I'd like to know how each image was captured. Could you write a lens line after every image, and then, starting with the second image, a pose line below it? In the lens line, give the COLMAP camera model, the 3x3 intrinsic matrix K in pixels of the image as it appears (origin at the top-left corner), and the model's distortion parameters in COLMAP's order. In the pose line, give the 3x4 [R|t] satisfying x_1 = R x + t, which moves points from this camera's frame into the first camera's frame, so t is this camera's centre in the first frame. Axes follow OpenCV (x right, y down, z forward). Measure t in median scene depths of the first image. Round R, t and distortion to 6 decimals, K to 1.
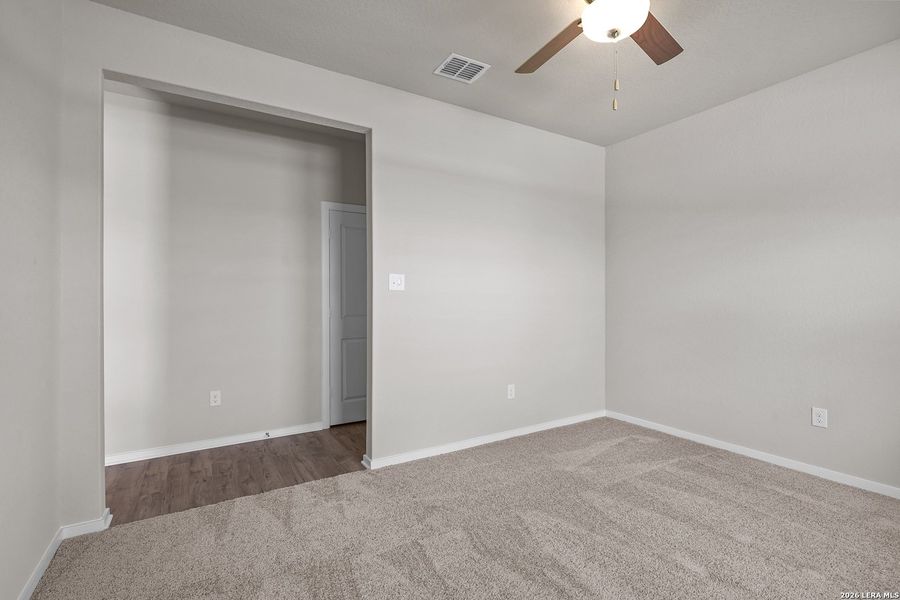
lens RADIAL K [[418.4, 0, 450.0], [0, 418.4, 300.0], [0, 0, 1]] dist [-0.001988, 0.000425]
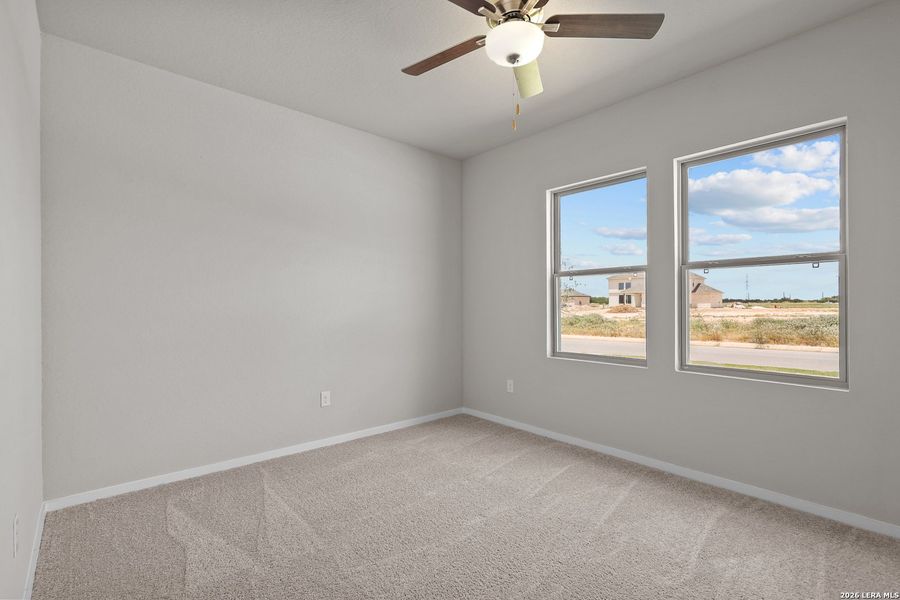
lens RADIAL K [[418.4, 0, 450.0], [0, 418.4, 300.0], [0, 0, 1]] dist [-0.001988, 0.000425]
pose [[-0.163706, 0.008831, 0.986470, -0.354012], [0.005381, 0.999953, -0.008059, 0.000998], [-0.986494, 0.003988, -0.163746, 0.733769]]
